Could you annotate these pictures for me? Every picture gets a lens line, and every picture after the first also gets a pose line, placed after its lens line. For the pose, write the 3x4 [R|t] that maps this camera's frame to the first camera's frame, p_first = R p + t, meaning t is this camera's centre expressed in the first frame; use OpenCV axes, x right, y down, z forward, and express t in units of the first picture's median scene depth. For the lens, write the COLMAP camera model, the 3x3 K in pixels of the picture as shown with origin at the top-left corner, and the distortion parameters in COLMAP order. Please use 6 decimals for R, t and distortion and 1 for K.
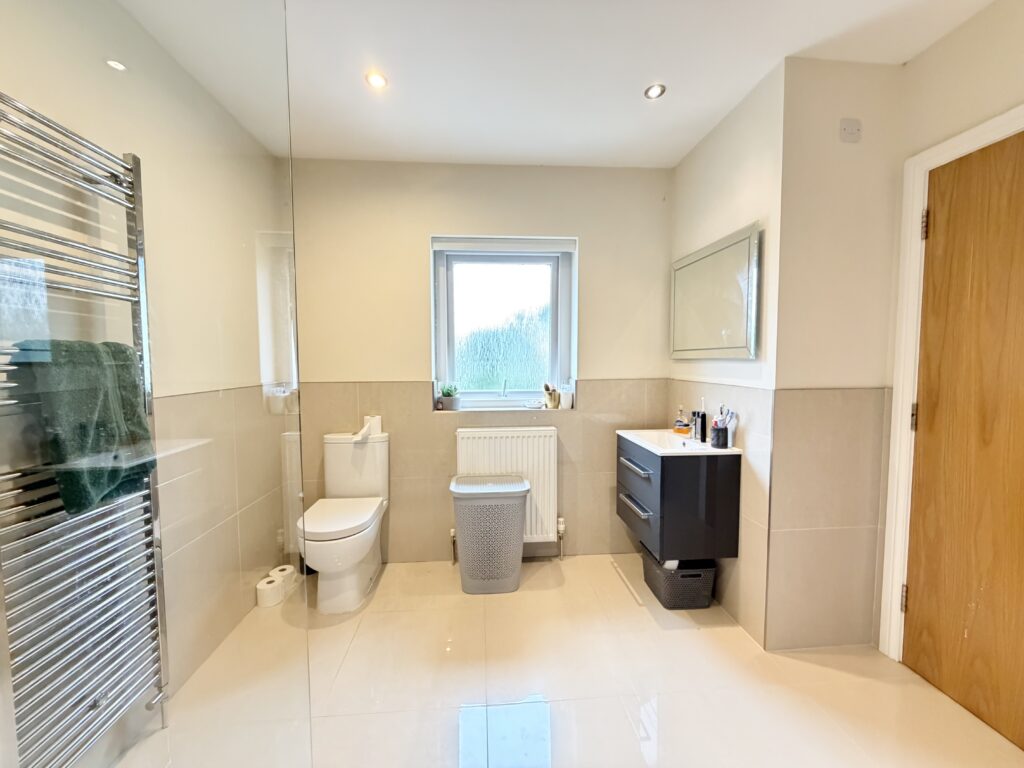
lens RADIAL K [[411.4, 0, 509.4], [0, 411.4, 383.9], [0, 0, 1]] dist [-0.000971, -0.000450]
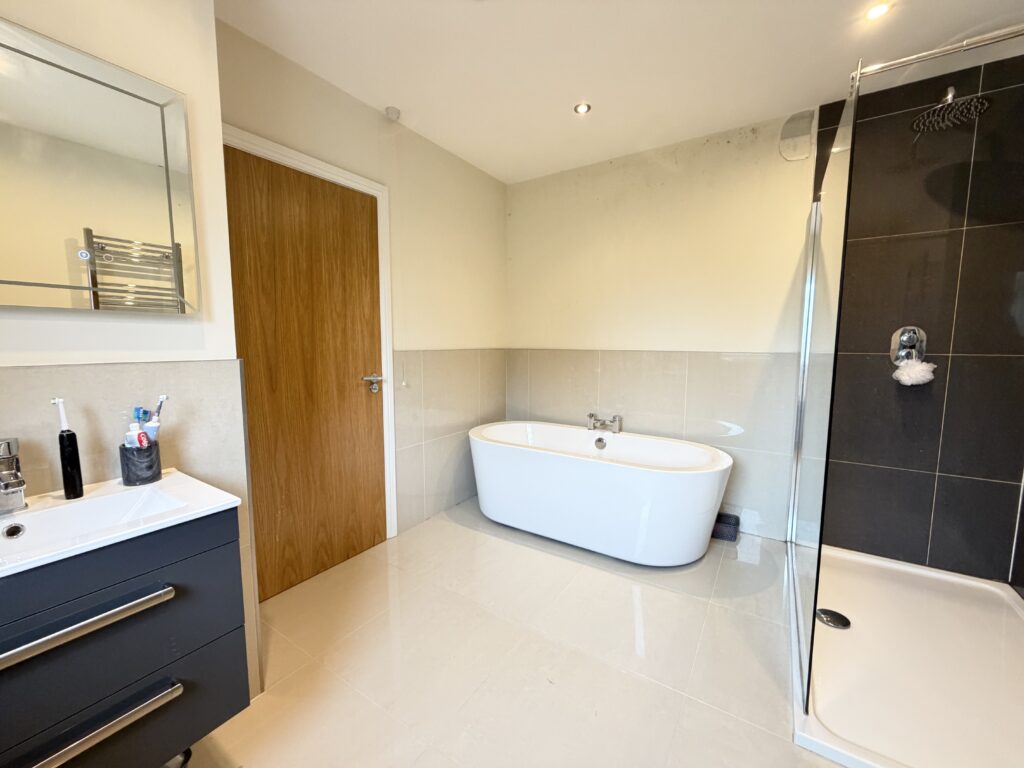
lens RADIAL K [[411.4, 0, 508.6], [0, 411.4, 383.3], [0, 0, 1]] dist [-0.000971, -0.000450]
pose [[-0.795746, -0.056454, 0.602994, -0.239148], [0.038504, 0.988916, 0.143397, -0.037775], [-0.604405, 0.137326, -0.784752, 1.541424]]
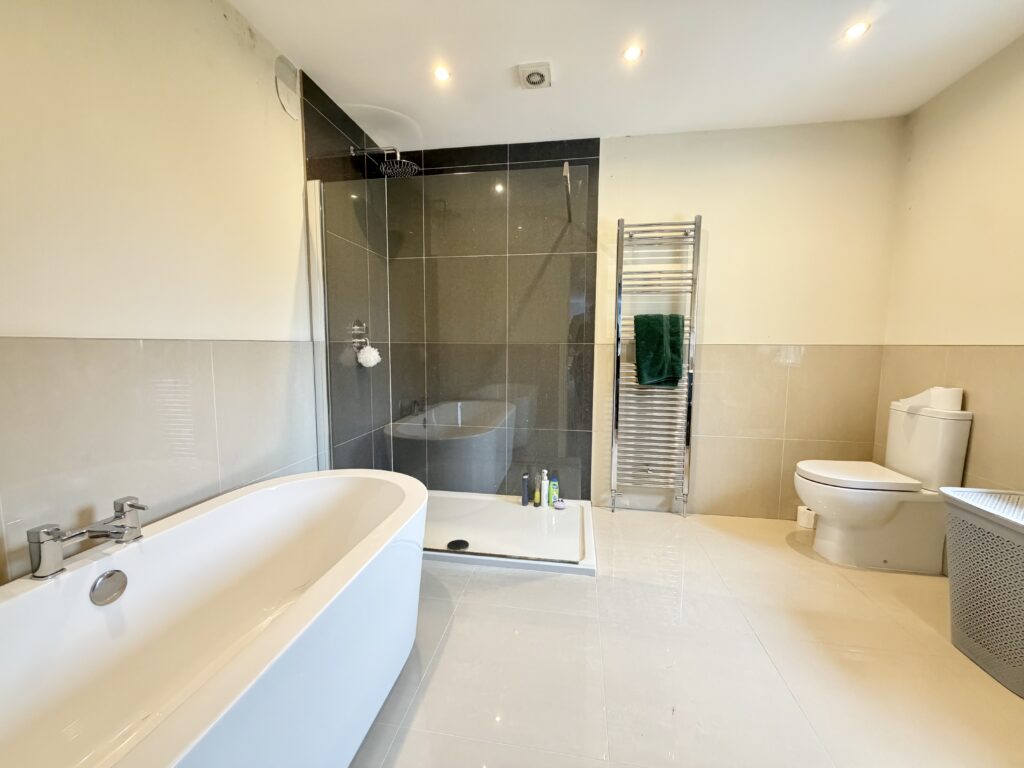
lens RADIAL K [[411.4, 0, 511.3], [0, 411.4, 383.8], [0, 0, 1]] dist [-0.000971, -0.000450]
pose [[-0.234173, 0.097991, -0.967244, 1.118028], [-0.064449, 0.991154, 0.116017, 0.053566], [0.970056, 0.089506, -0.225786, 0.593075]]
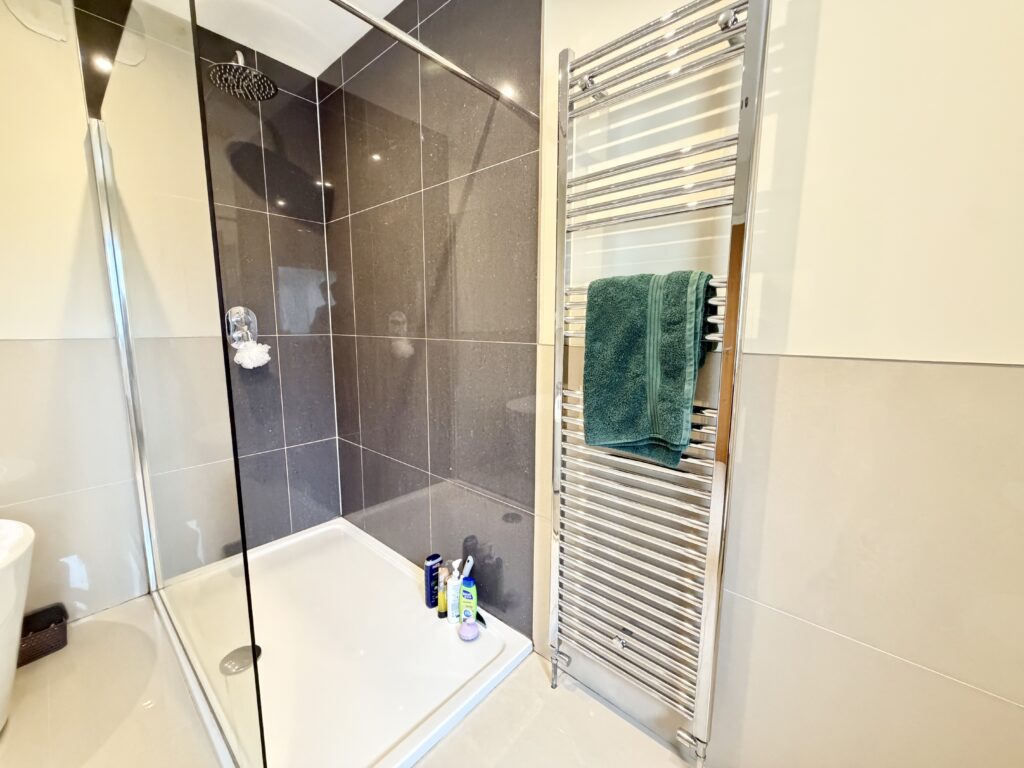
lens RADIAL K [[411.4, 0, 508.7], [0, 411.4, 382.7], [0, 0, 1]] dist [-0.000971, -0.000450]
pose [[-0.713438, 0.106967, -0.692506, -0.143996], [-0.040874, 0.980244, 0.193522, -0.026682], [0.699525, 0.166371, -0.694971, 1.144477]]
